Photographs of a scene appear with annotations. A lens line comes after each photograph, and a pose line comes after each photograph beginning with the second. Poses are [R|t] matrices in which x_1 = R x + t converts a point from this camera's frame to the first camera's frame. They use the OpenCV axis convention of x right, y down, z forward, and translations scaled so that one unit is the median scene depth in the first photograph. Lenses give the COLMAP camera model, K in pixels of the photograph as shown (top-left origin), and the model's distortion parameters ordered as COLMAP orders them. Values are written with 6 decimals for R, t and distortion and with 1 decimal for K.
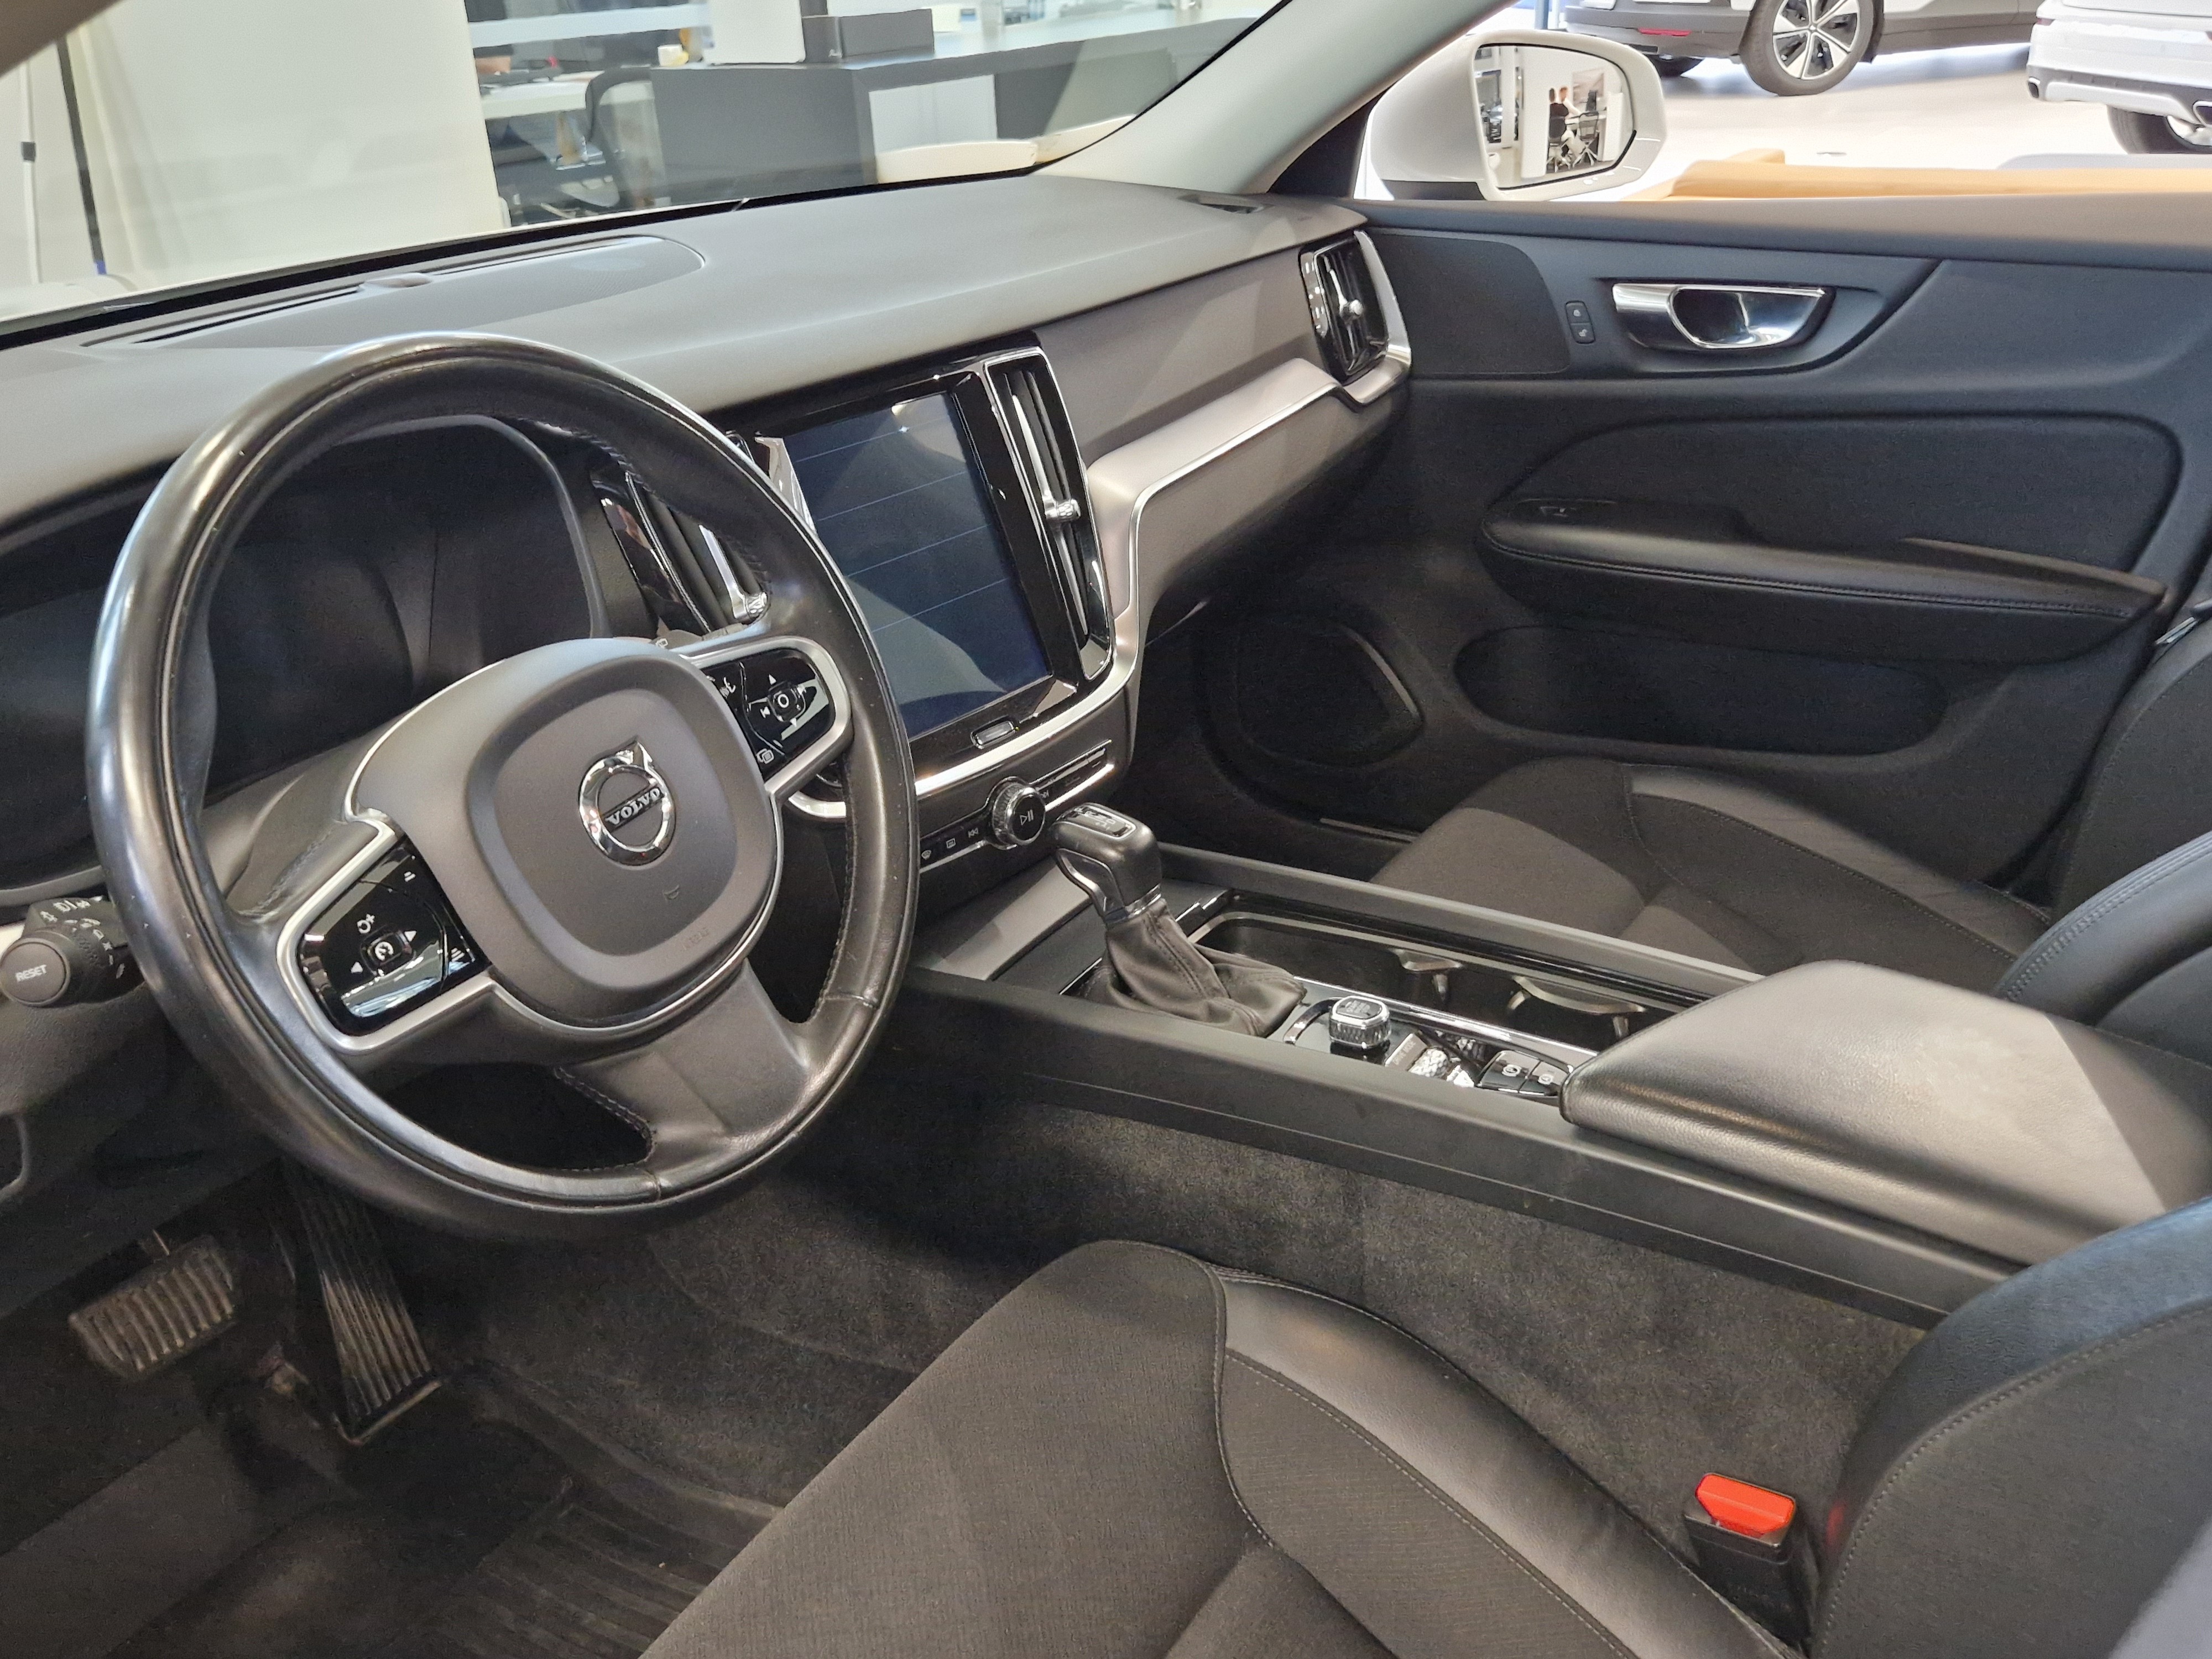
lens RADIAL K [[1907.1, 0, 1099.8], [0, 1907.1, 832.7], [0, 0, 1]] dist [0.076752, -0.062840]
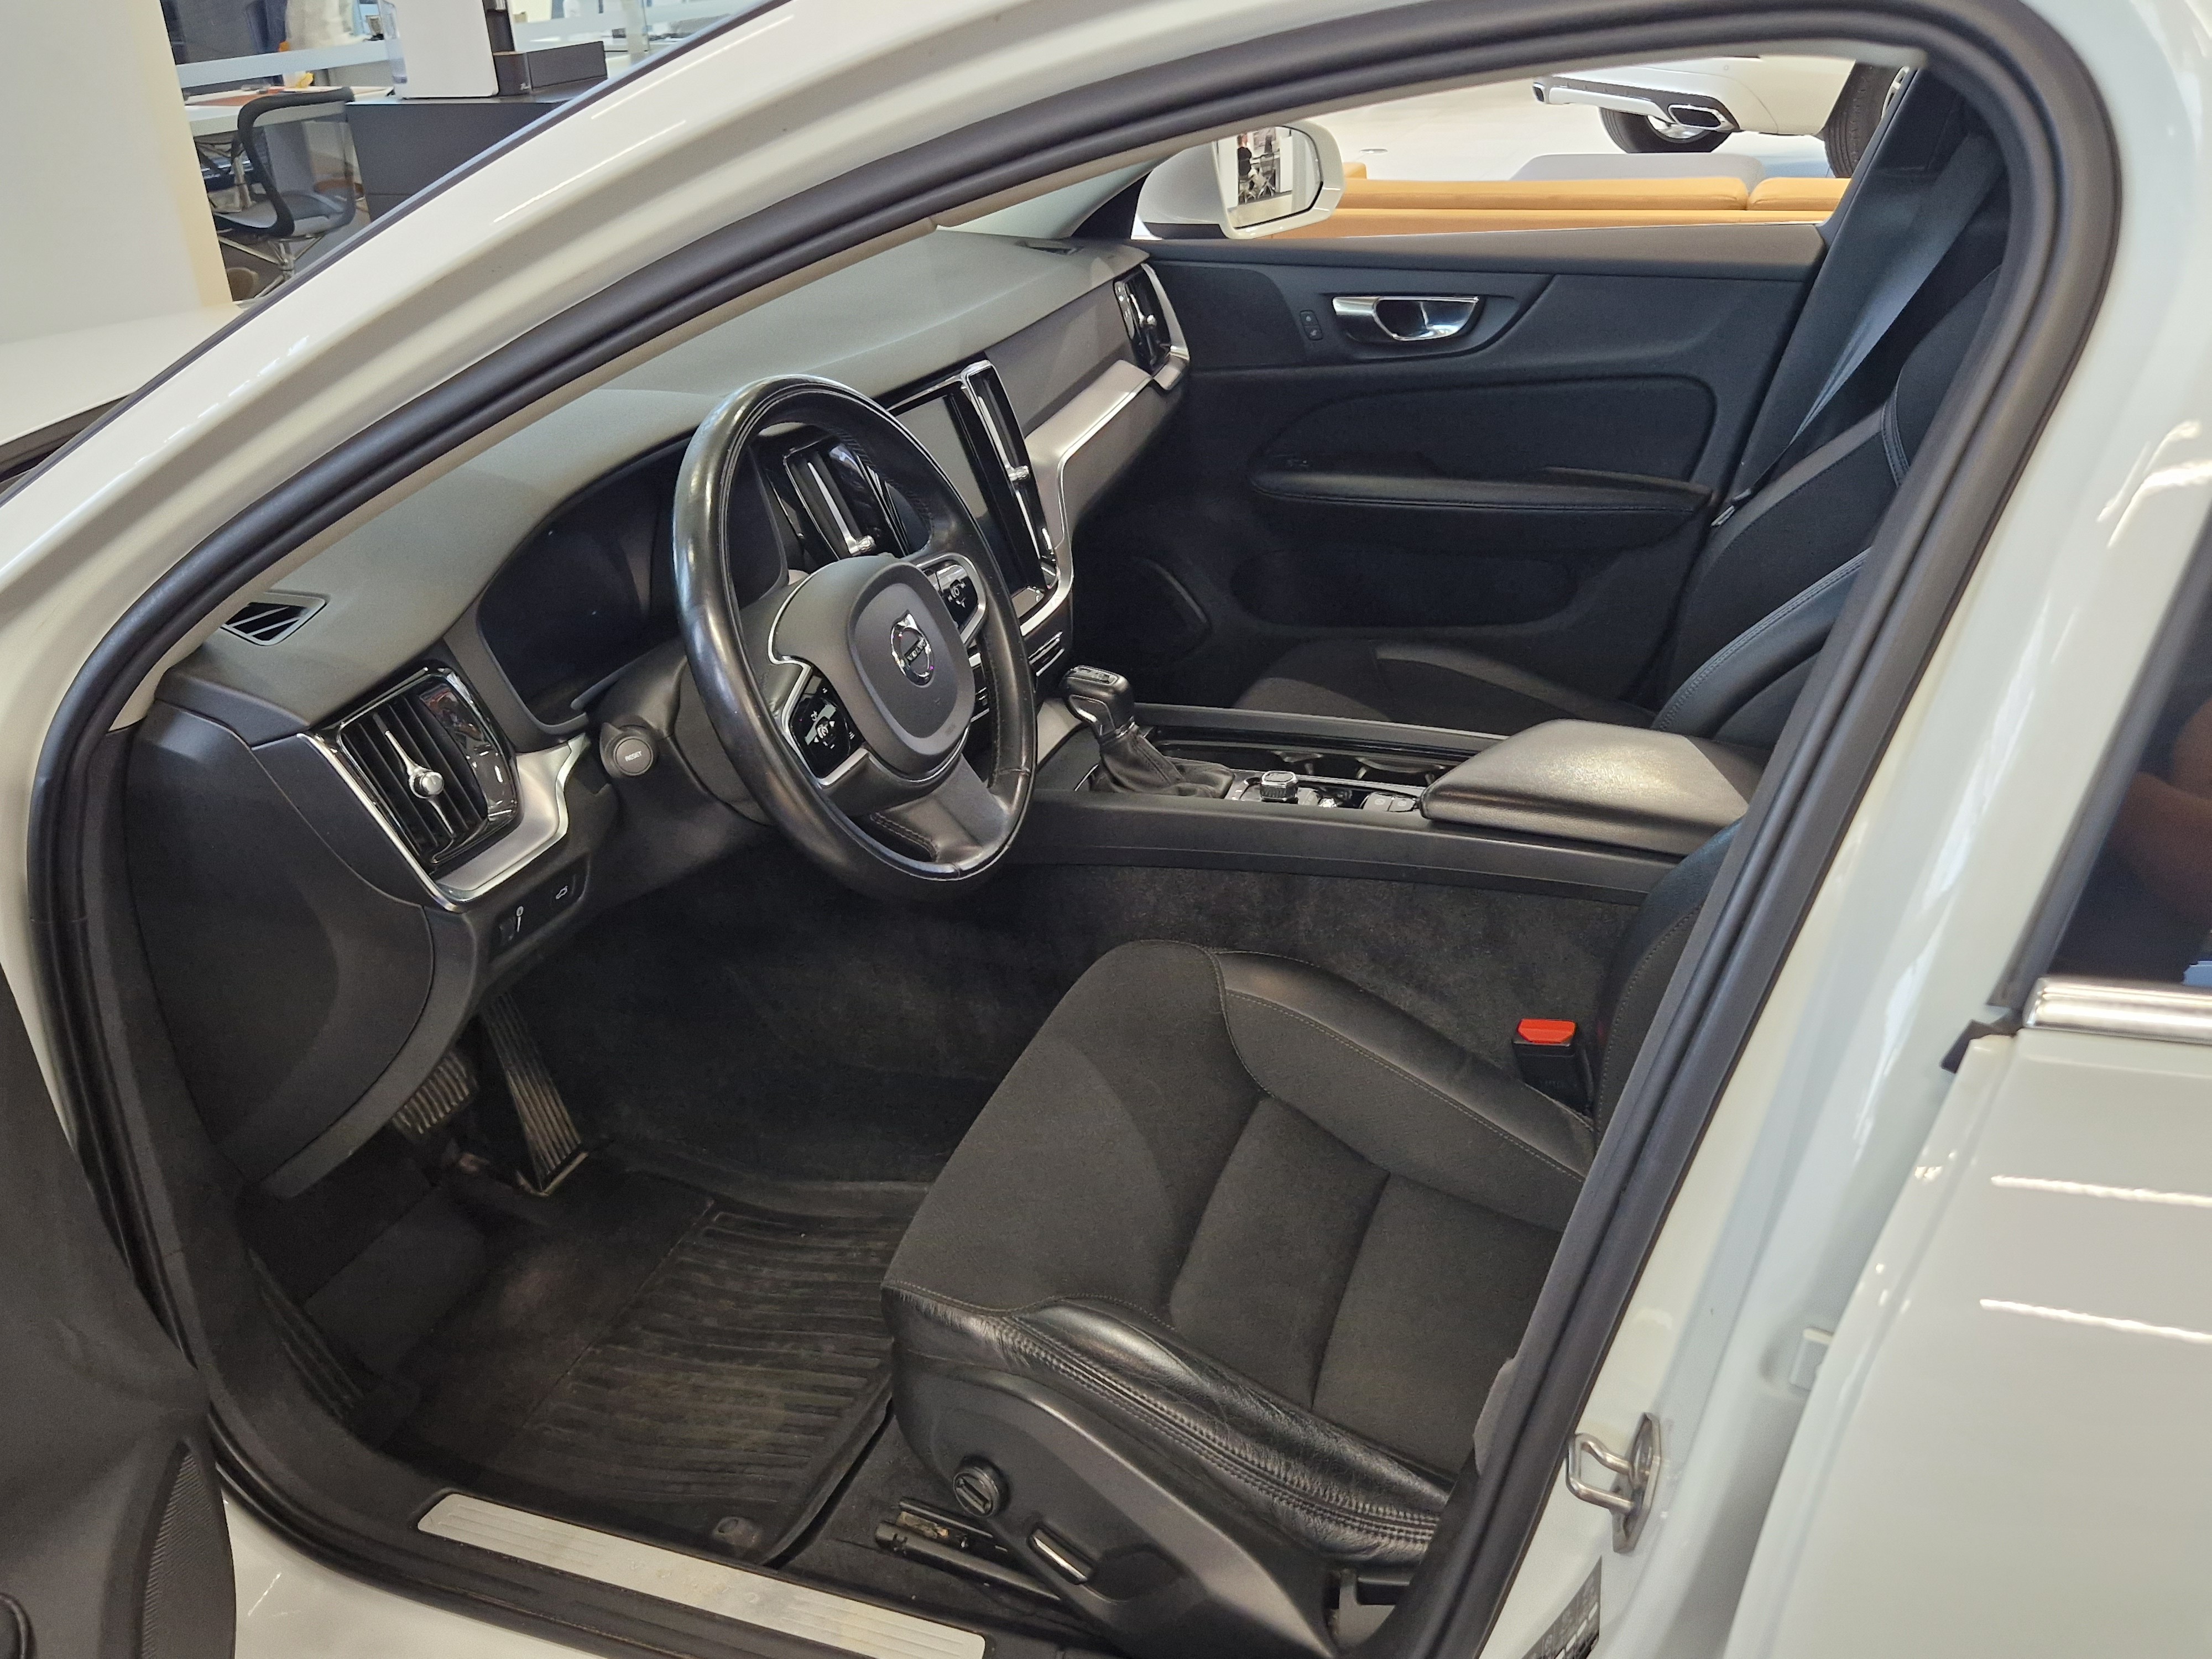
lens RADIAL K [[1993.5, 0, 1045.7], [0, 1993.5, 826.0], [0, 0, 1]] dist [0.131500, -0.140147]
pose [[0.976896, -0.087444, 0.195005, -0.288084], [0.088928, 0.996037, 0.001145, 0.087358], [-0.194333, 0.016223, 0.980802, -0.438135]]
